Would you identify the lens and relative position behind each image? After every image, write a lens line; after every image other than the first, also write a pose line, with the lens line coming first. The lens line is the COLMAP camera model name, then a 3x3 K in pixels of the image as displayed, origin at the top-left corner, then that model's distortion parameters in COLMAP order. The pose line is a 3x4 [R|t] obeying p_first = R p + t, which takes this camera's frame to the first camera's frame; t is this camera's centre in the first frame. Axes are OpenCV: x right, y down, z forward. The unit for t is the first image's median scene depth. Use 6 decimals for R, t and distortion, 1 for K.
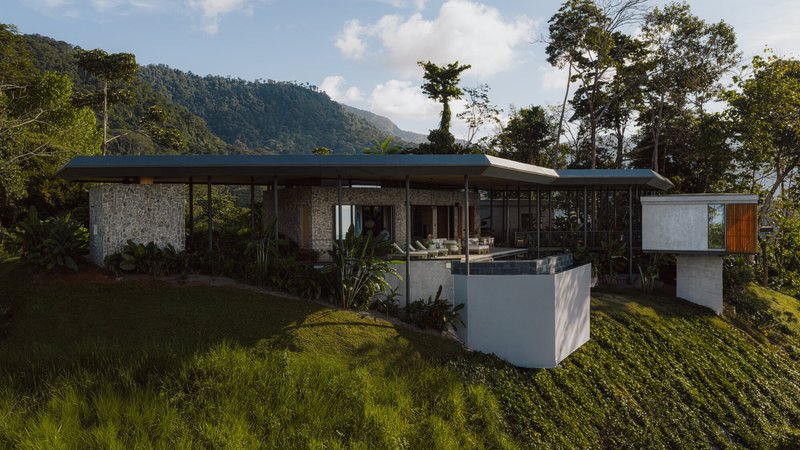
lens RADIAL K [[659.5, 0, 400.0], [0, 659.5, 225.0], [0, 0, 1]] dist [-0.001635, -0.000950]
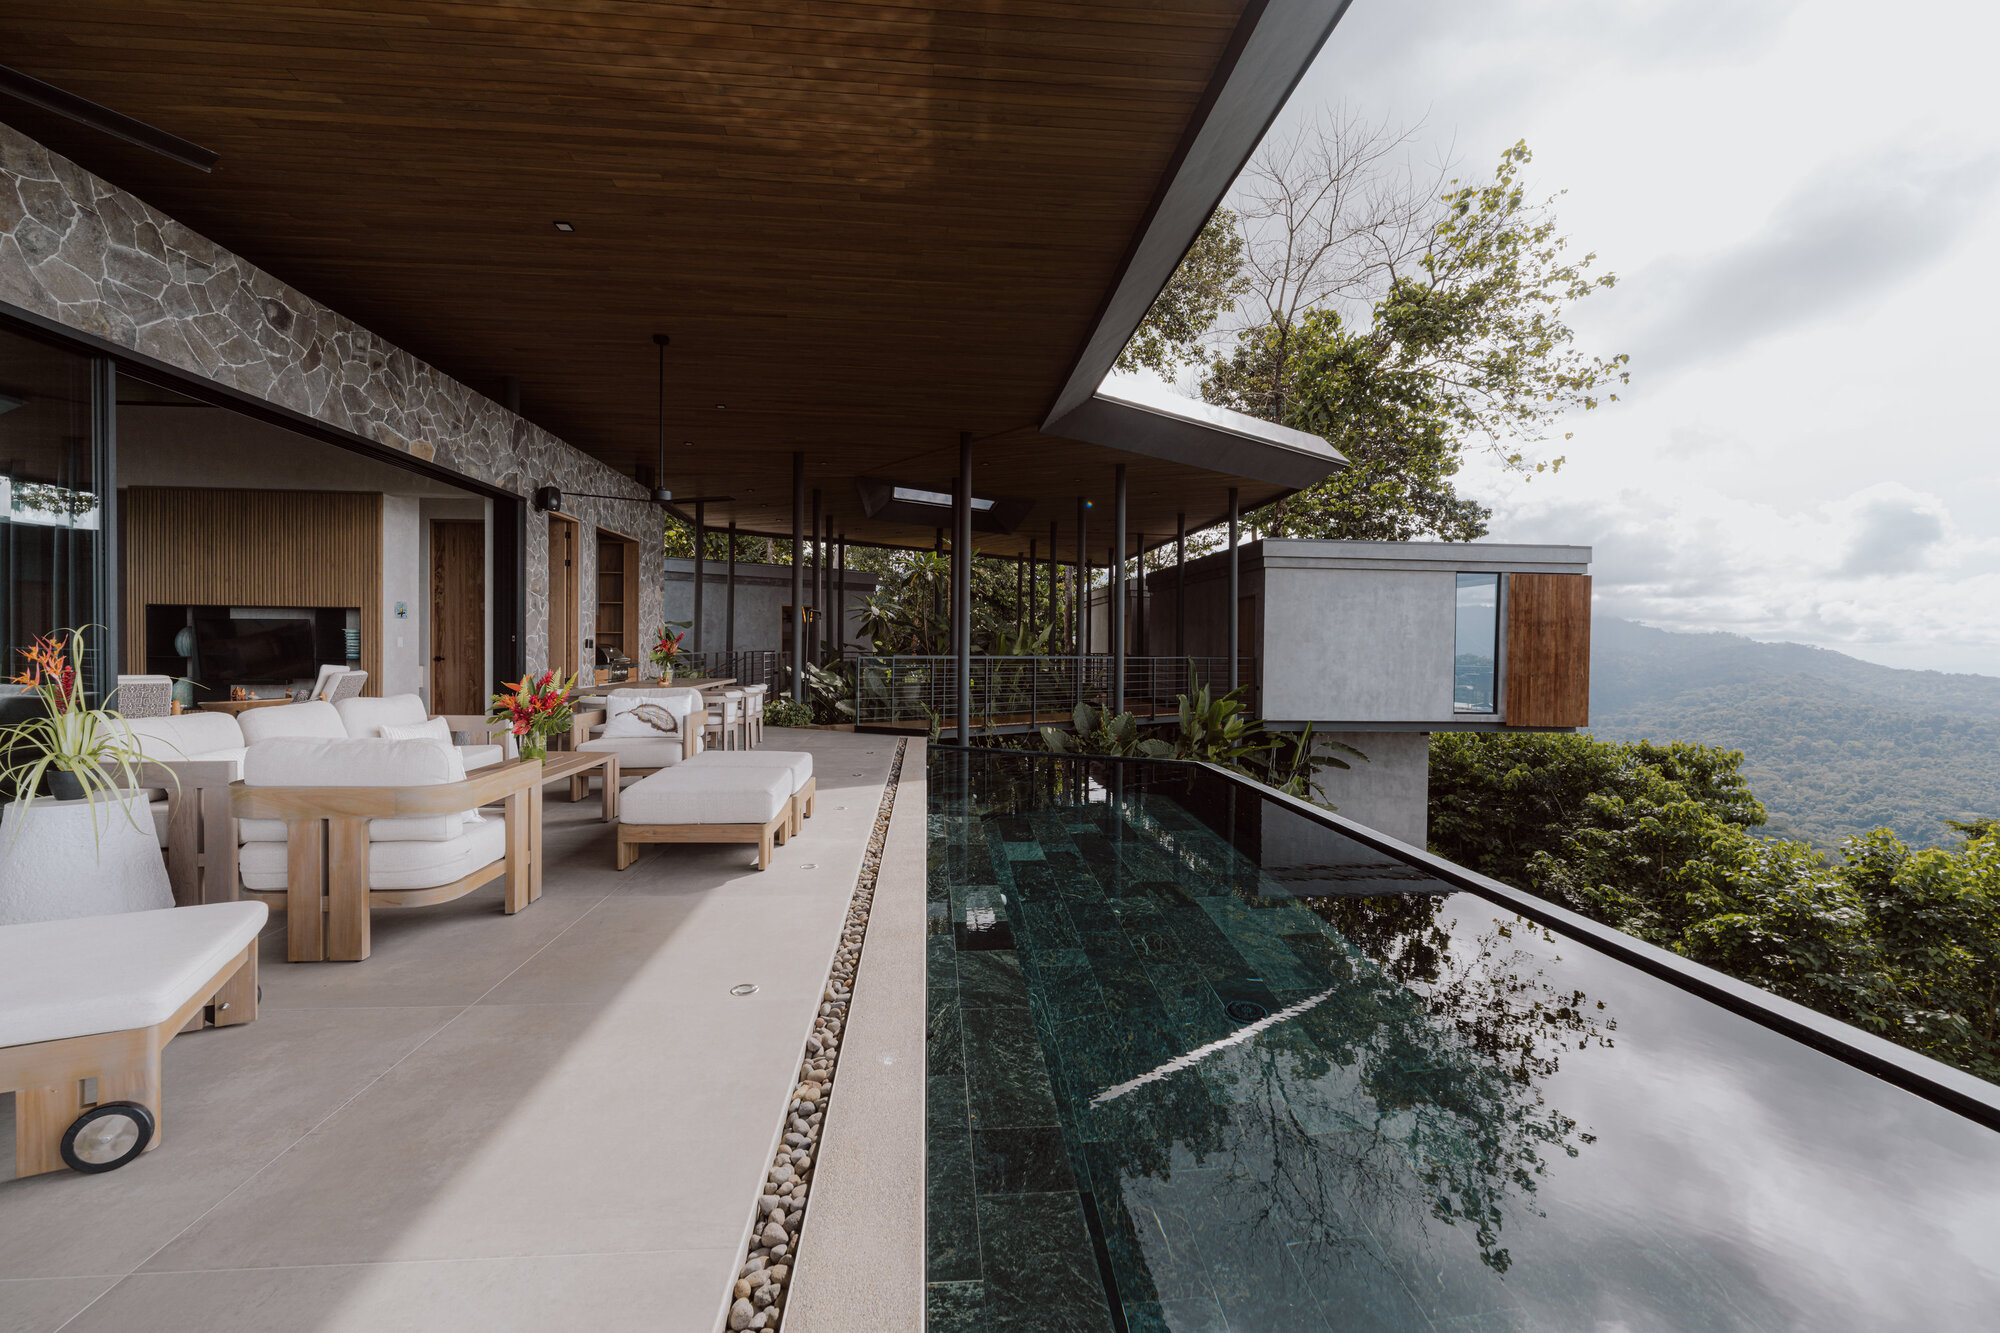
lens RADIAL K [[828.0, 0, 1000.0], [0, 828.0, 666.5], [0, 0, 1]] dist [0.000596, -0.000002]
pose [[0.844381, 0.004881, 0.535720, 0.072060], [-0.010343, 0.999921, 0.007193, 0.011890], [-0.535643, -0.011615, 0.844365, 0.762127]]
